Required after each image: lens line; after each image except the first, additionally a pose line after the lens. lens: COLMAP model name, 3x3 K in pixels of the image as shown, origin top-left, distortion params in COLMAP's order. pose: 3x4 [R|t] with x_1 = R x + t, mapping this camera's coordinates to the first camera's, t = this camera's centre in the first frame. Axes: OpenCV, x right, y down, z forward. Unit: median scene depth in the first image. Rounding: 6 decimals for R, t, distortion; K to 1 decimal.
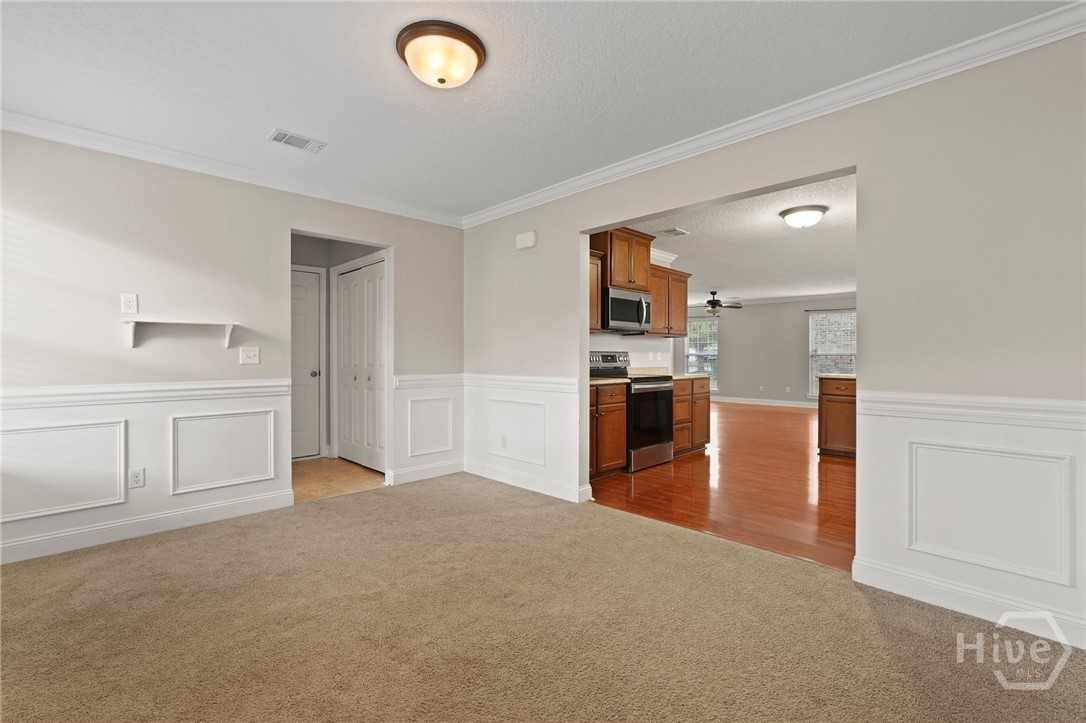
lens RADIAL K [[493.3, 0, 540.9], [0, 493.3, 358.4], [0, 0, 1]] dist [-0.002154, 0.002114]
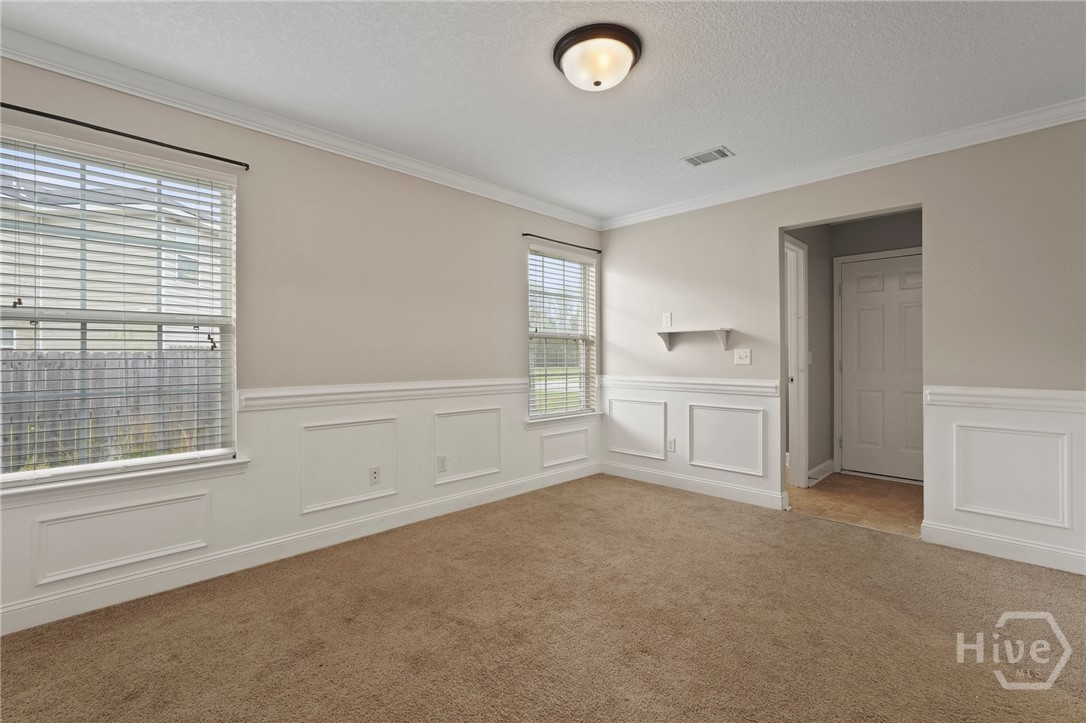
lens RADIAL K [[493.3, 0, 538.7], [0, 493.3, 358.7], [0, 0, 1]] dist [-0.002154, 0.002114]
pose [[-0.000818, 0.005628, -0.999984, 0.527467], [-0.006135, 0.999965, 0.005633, -0.005158], [0.999981, 0.006140, -0.000783, 0.581347]]
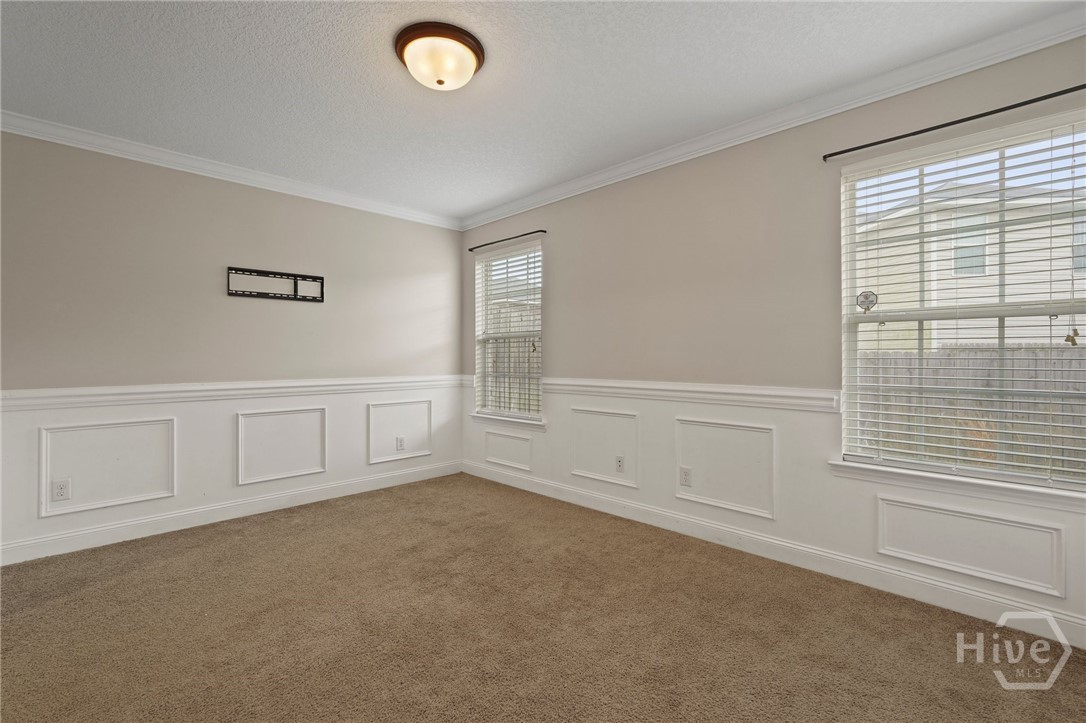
lens RADIAL K [[493.3, 0, 541.7], [0, 493.3, 359.4], [0, 0, 1]] dist [-0.002154, 0.002114]
pose [[-0.999886, -0.002704, 0.014846, -0.278118], [-0.002634, 0.999985, 0.004739, 0.002269], [-0.014859, 0.004699, -0.999879, 1.316422]]
